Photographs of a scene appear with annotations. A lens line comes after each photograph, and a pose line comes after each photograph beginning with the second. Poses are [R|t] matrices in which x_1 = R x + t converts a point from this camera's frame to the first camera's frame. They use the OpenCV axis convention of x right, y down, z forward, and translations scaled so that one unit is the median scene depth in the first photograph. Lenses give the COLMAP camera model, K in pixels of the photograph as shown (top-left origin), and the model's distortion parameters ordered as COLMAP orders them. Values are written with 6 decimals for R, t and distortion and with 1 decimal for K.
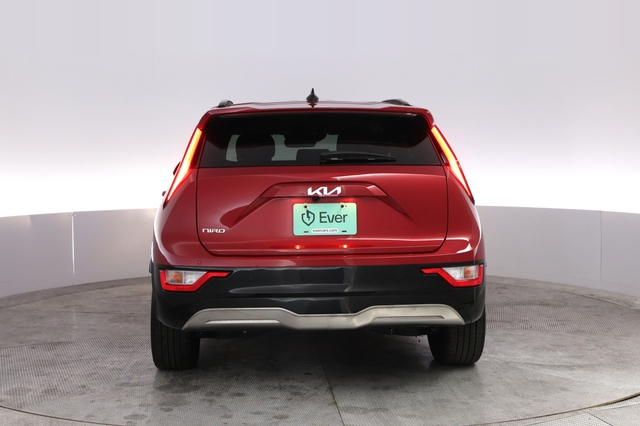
lens RADIAL K [[536.0, 0, 320.0], [0, 536.0, 213.0], [0, 0, 1]] dist [0.051434, -0.000225]
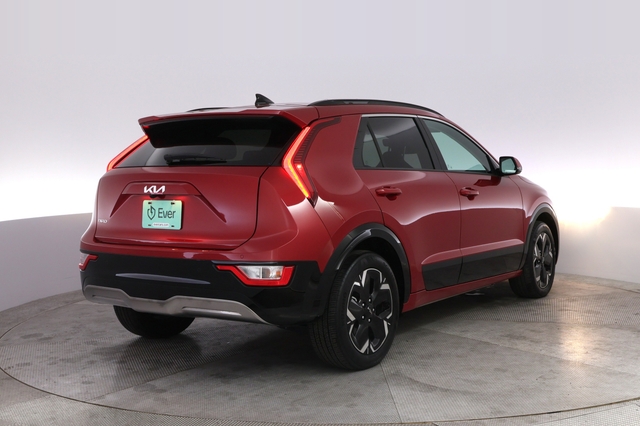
lens RADIAL K [[535.4, 0, 320.0], [0, 535.4, 196.4], [0, 0, 1]] dist [0.056891, -0.002175]
pose [[0.899608, 0.020385, -0.436222, 0.798287], [-0.025709, 0.999650, -0.006305, -0.027919], [0.435941, 0.016887, 0.899817, 0.135129]]
